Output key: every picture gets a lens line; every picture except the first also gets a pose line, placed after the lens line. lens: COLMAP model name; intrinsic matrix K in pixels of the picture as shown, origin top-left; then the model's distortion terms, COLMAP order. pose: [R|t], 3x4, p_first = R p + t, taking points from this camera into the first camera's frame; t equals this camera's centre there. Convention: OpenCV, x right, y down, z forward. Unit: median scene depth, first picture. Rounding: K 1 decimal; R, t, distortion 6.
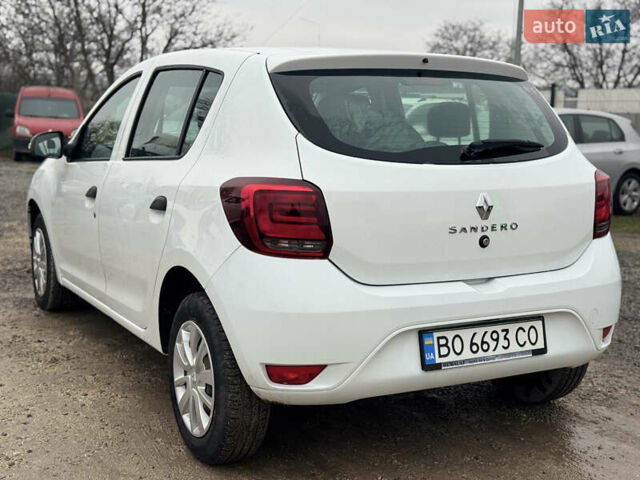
lens RADIAL K [[888.1, 0, 321.0], [0, 888.1, 240.9], [0, 0, 1]] dist [0.129513, 0.000000]
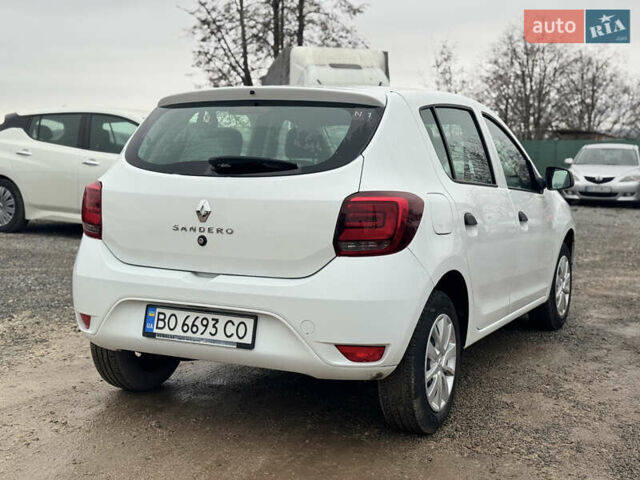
lens RADIAL K [[888.1, 0, 330.1], [0, 888.1, 239.5], [0, 0, 1]] dist [0.129513, 0.000000]
pose [[0.592695, 0.075381, -0.801891, 1.231848], [-0.126476, 0.991970, -0.000232, -0.022198], [0.795434, 0.101558, 0.597470, 0.423704]]
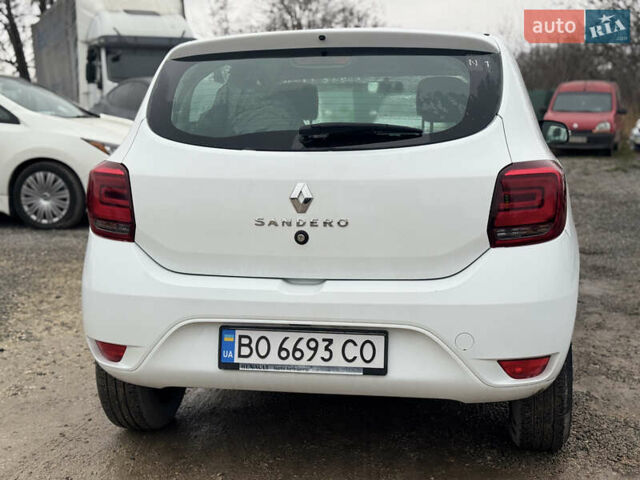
lens RADIAL K [[888.1, 0, 325.1], [0, 888.1, 242.8], [0, 0, 1]] dist [0.129513, 0.000000]
pose [[0.784988, 0.072184, -0.615292, 0.748793], [-0.068235, 0.997220, 0.029936, -0.022434], [0.615742, 0.018485, 0.787731, 0.309284]]
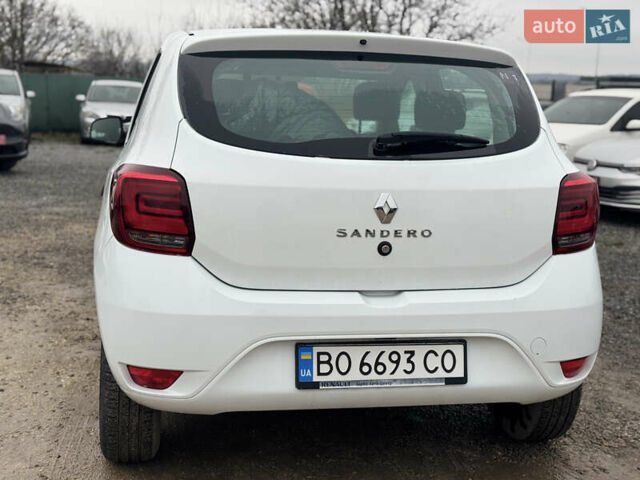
lens RADIAL K [[888.1, 0, 323.5], [0, 888.1, 240.4], [0, 0, 1]] dist [0.129513, 0.000000]
pose [[0.954460, 0.062125, -0.291800, 0.377980], [-0.060333, 0.998063, 0.015143, -0.016885], [0.292175, 0.003151, 0.956360, 0.148394]]
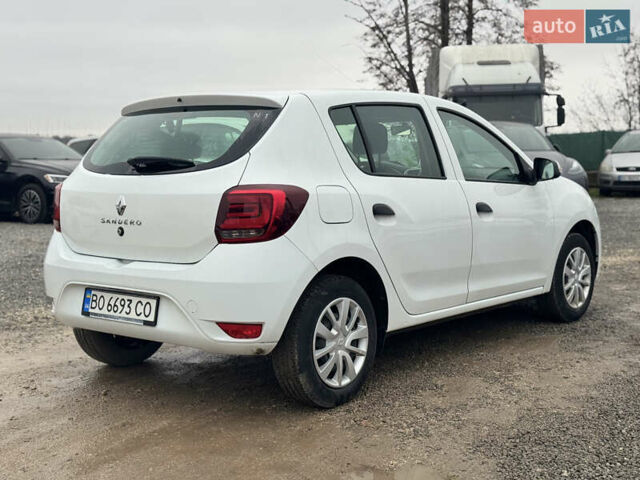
lens RADIAL K [[888.1, 0, 318.2], [0, 888.1, 239.9], [0, 0, 1]] dist [0.129513, 0.000000]
pose [[0.381501, 0.068507, -0.921826, 1.551452], [-0.113692, 0.993156, 0.026756, -0.057354], [0.917350, 0.094597, 0.386678, 0.746732]]
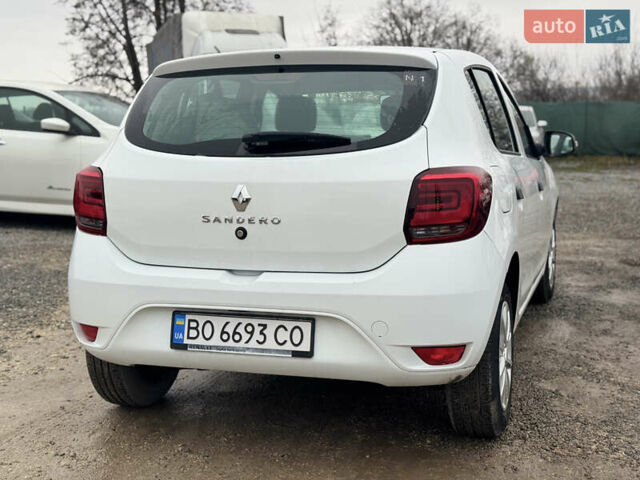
lens RADIAL K [[888.1, 0, 327.0], [0, 888.1, 237.6], [0, 0, 1]] dist [0.129513, 0.000000]
pose [[0.697612, 0.070404, -0.713008, 0.965389], [-0.081283, 0.996512, 0.018869, -0.021369], [0.711850, 0.044792, 0.700901, 0.361796]]
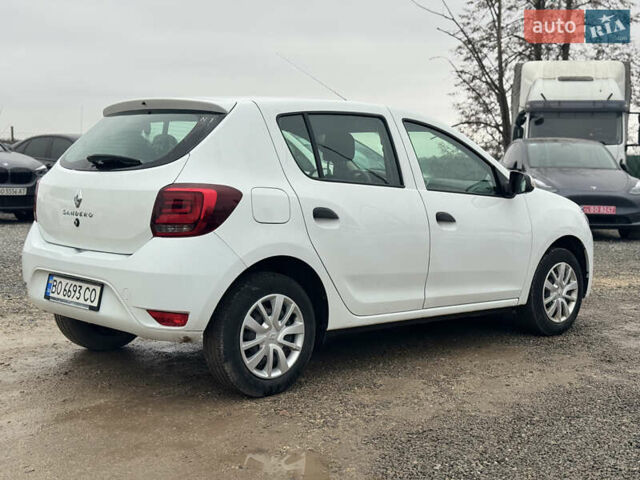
lens RADIAL K [[888.1, 0, 325.5], [0, 888.1, 243.7], [0, 0, 1]] dist [0.129513, 0.000000]
pose [[0.274660, 0.075596, -0.958565, 1.712418], [-0.156256, 0.987162, 0.033079, -0.078038], [0.948760, 0.140697, 0.282946, 0.970924]]
